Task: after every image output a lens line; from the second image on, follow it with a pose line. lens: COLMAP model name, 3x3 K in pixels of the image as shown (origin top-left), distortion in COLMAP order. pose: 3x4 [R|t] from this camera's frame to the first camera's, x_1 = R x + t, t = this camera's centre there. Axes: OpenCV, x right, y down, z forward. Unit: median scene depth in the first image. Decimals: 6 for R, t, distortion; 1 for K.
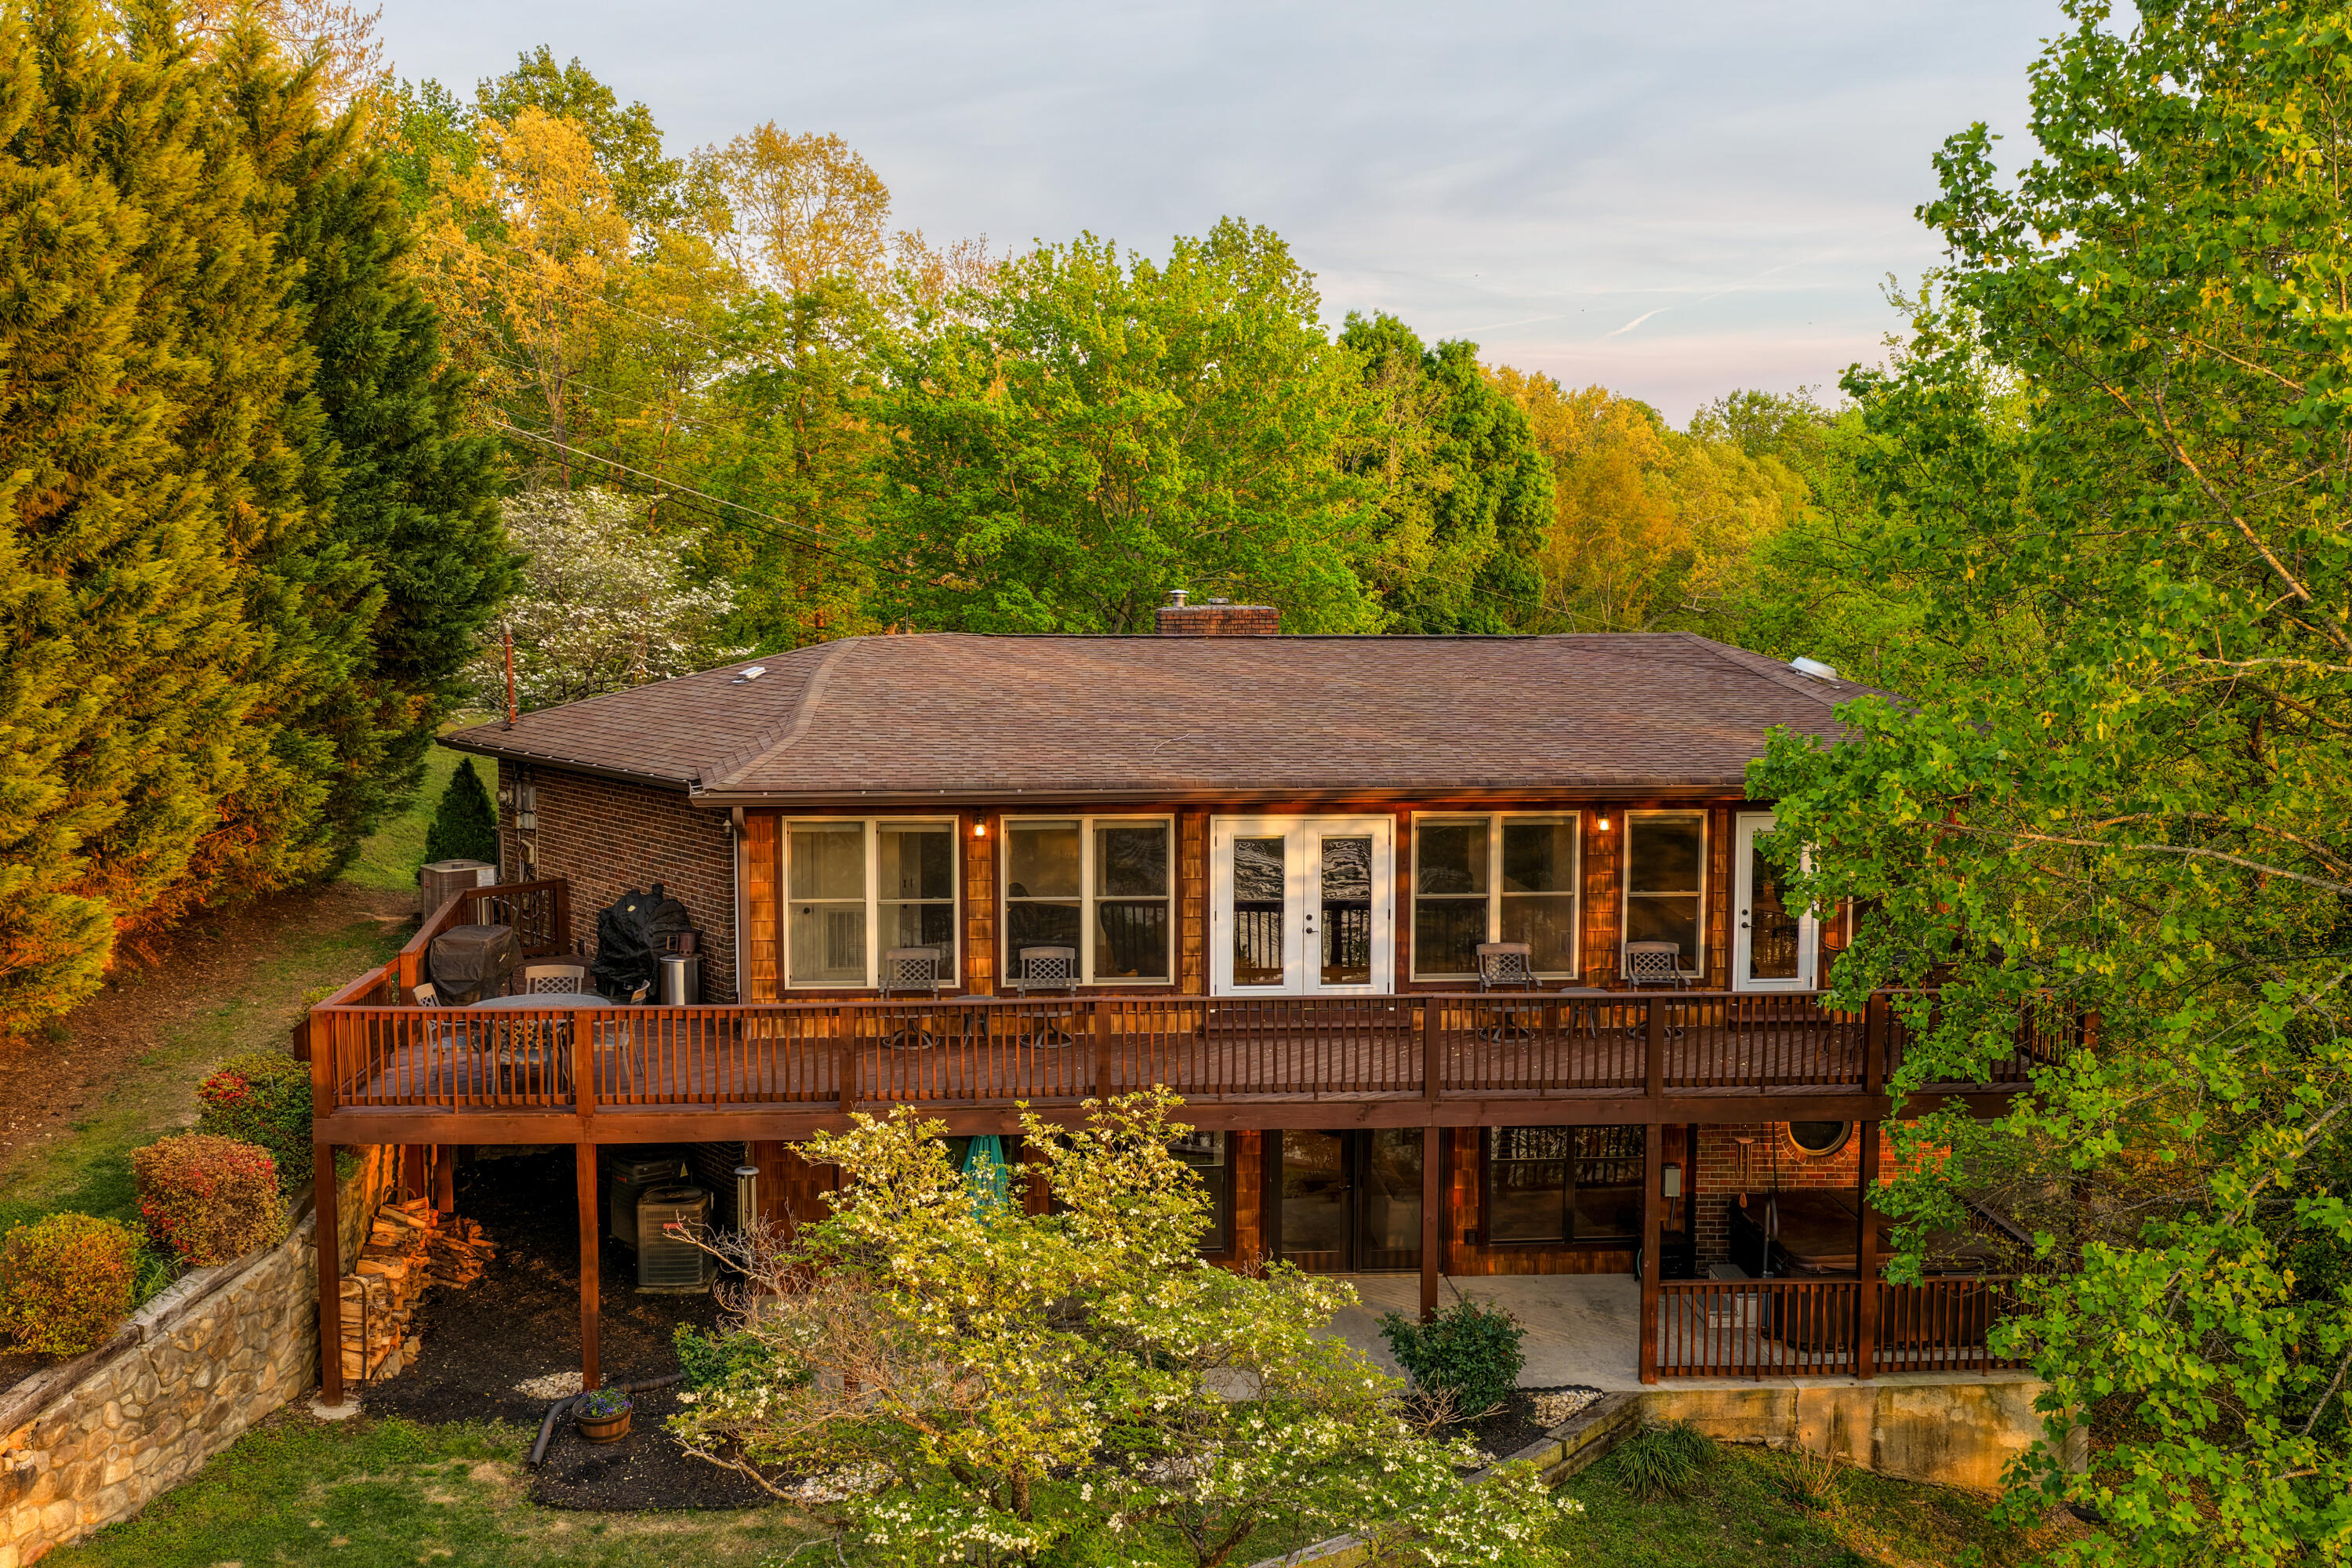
lens RADIAL K [[1891.1, 0, 1176.4], [0, 1891.1, 795.3], [0, 0, 1]] dist [0.002647, 0.009202]
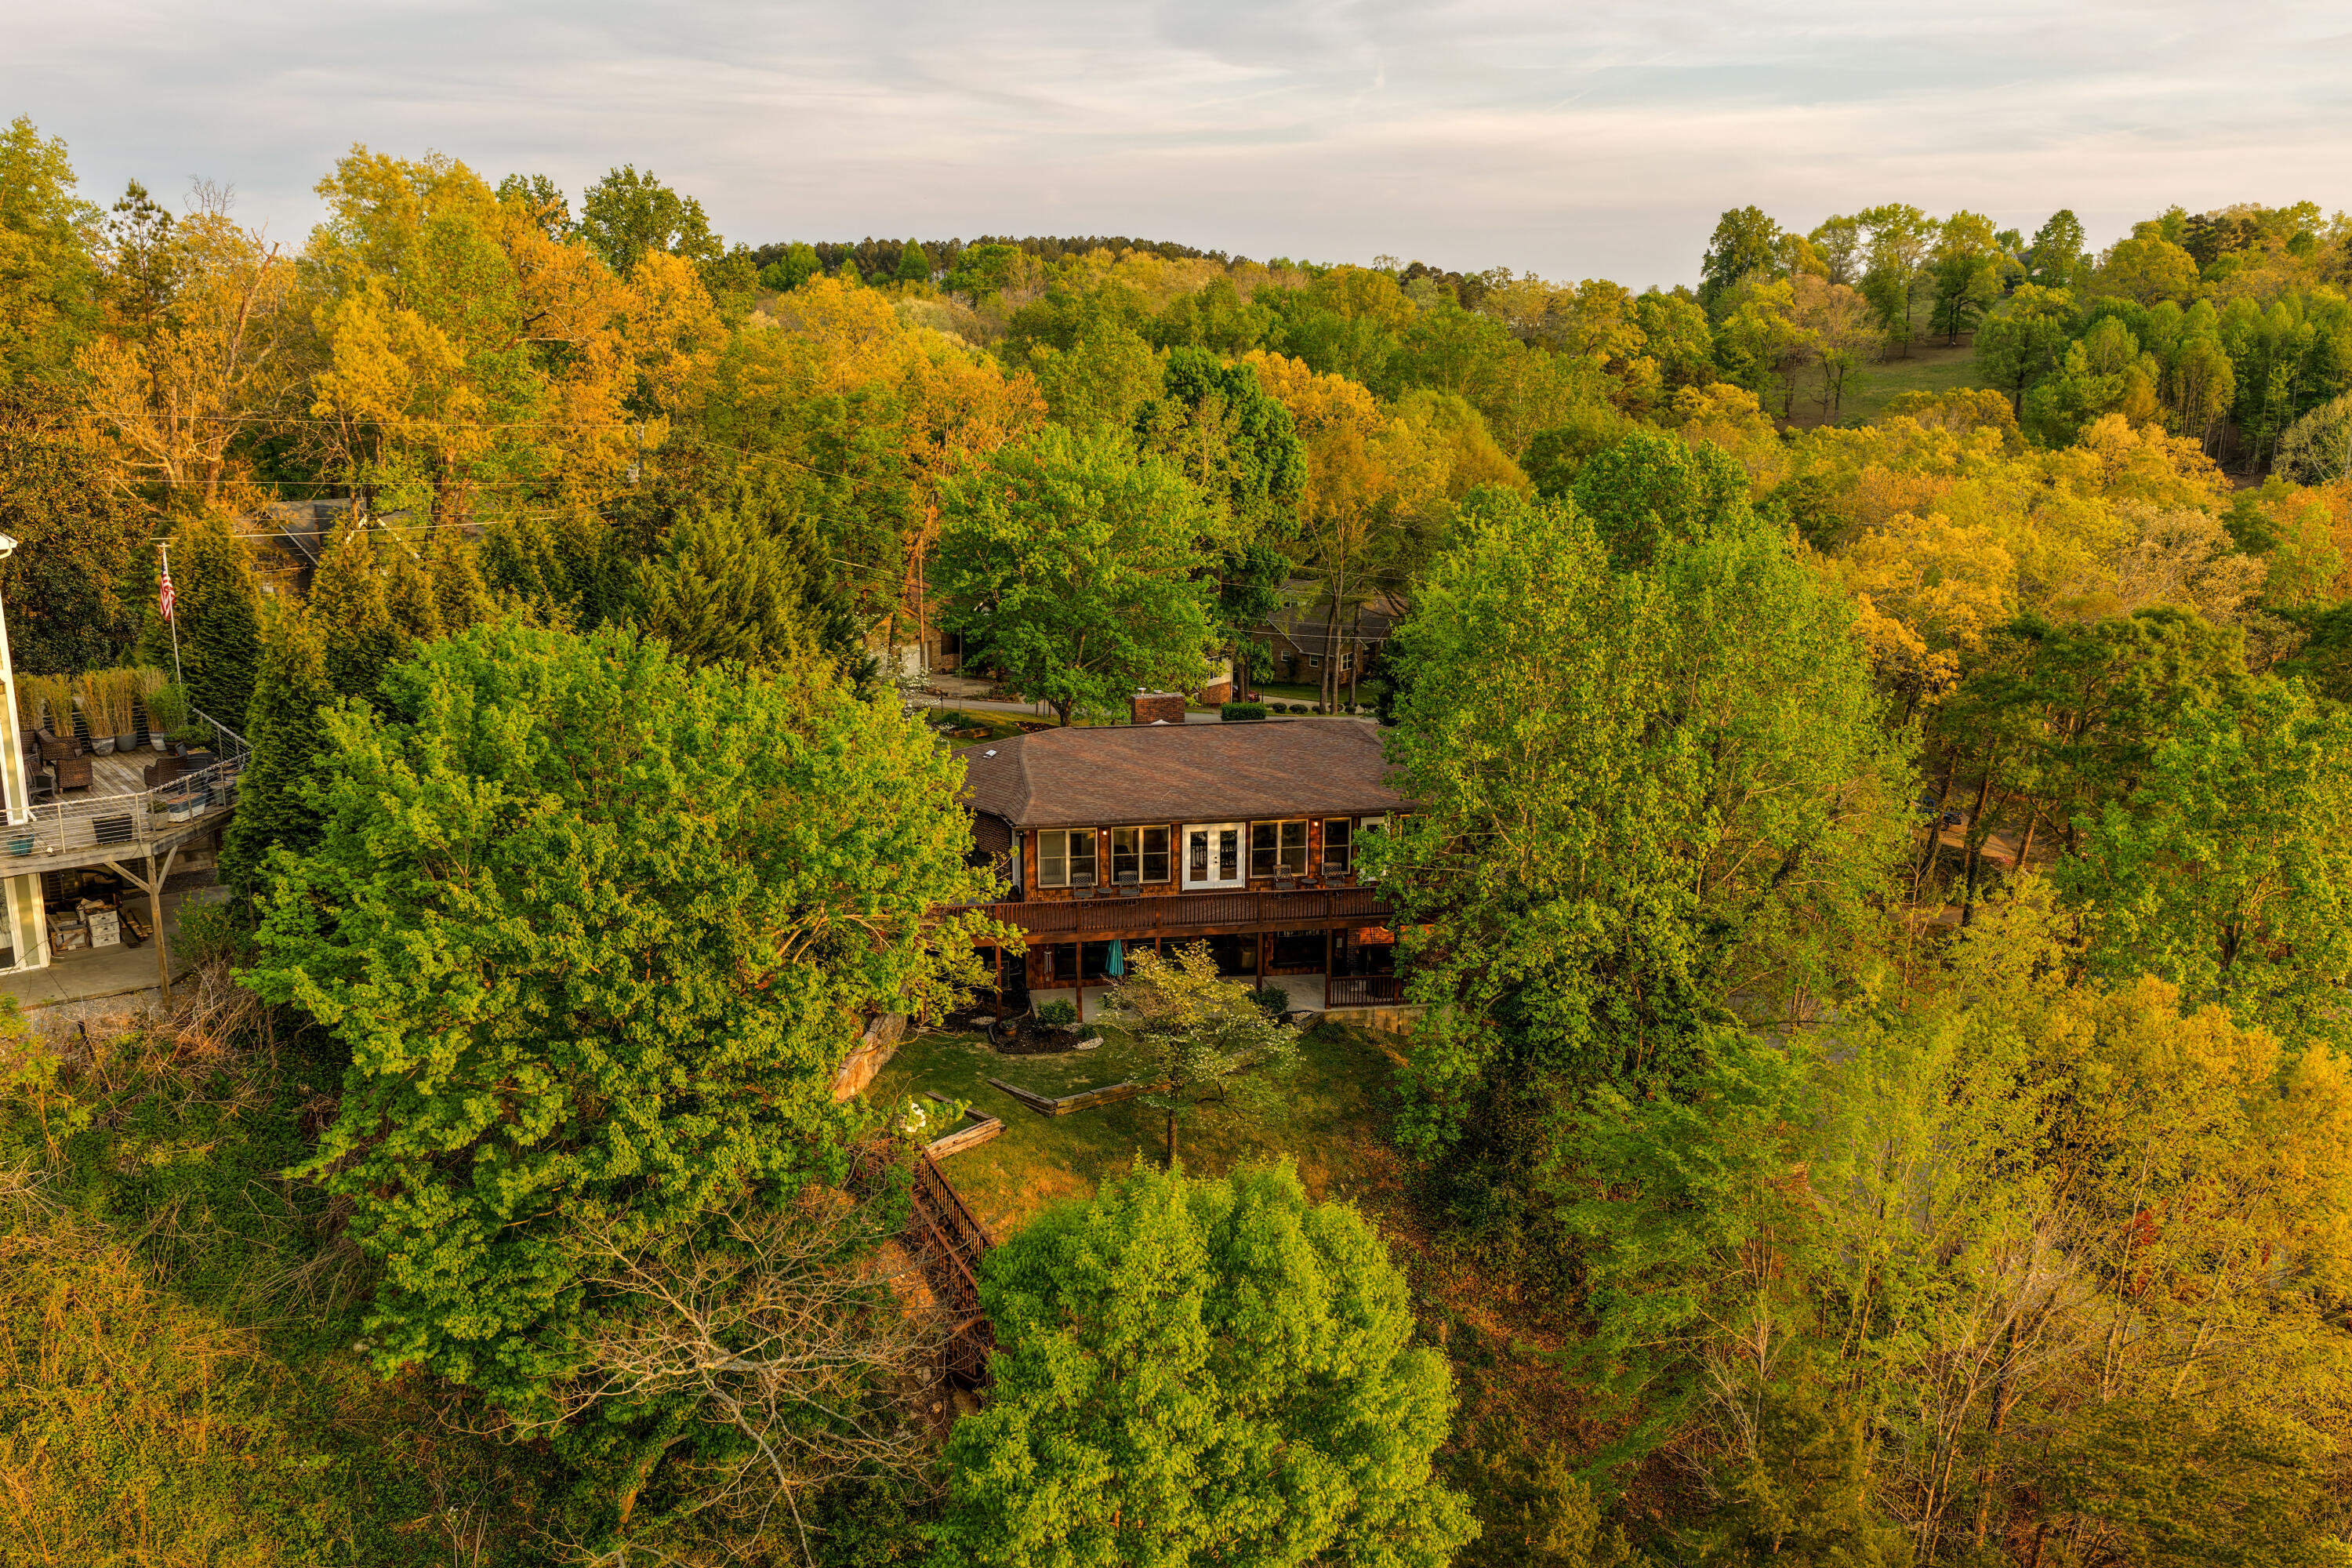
lens RADIAL K [[1891.1, 0, 1166.8], [0, 1891.1, 782.3], [0, 0, 1]] dist [0.002647, 0.009202]
pose [[0.992535, -0.020068, 0.120300, -0.352981], [0.000707, 0.987300, 0.158863, -0.513477], [-0.121960, -0.157592, 0.979944, -1.822824]]
